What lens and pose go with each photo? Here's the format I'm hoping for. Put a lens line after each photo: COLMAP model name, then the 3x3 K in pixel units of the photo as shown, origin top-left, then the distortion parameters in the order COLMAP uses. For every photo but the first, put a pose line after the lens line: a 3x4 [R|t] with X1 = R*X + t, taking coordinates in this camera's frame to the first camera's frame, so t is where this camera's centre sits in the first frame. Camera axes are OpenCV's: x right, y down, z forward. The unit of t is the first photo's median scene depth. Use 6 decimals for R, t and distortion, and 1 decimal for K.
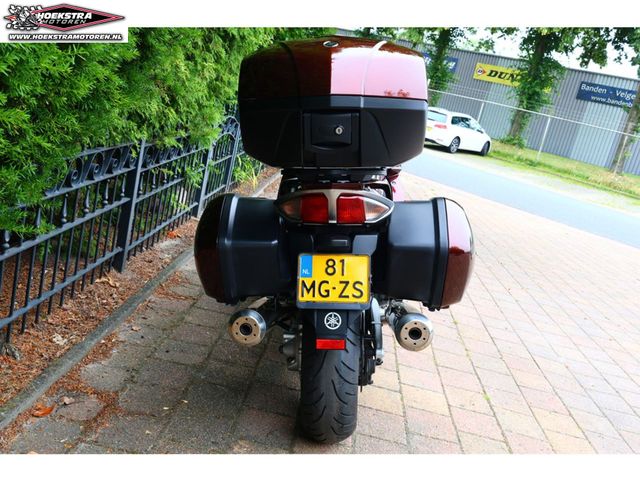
lens RADIAL K [[620.3, 0, 319.9], [0, 620.3, 239.6], [0, 0, 1]] dist [-0.015482, 0.000000]
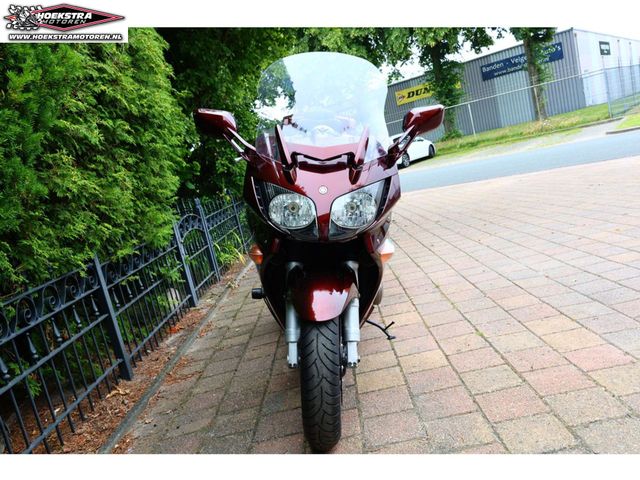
lens RADIAL K [[525.7, 0, 321.1], [0, 525.7, 241.2], [0, 0, 1]] dist [-0.004305, -0.003054]
pose [[0.895162, -0.445657, -0.008668, 0.089554], [0.442823, 0.891354, -0.096929, 0.069827], [0.050924, 0.082929, 0.995254, 0.075812]]
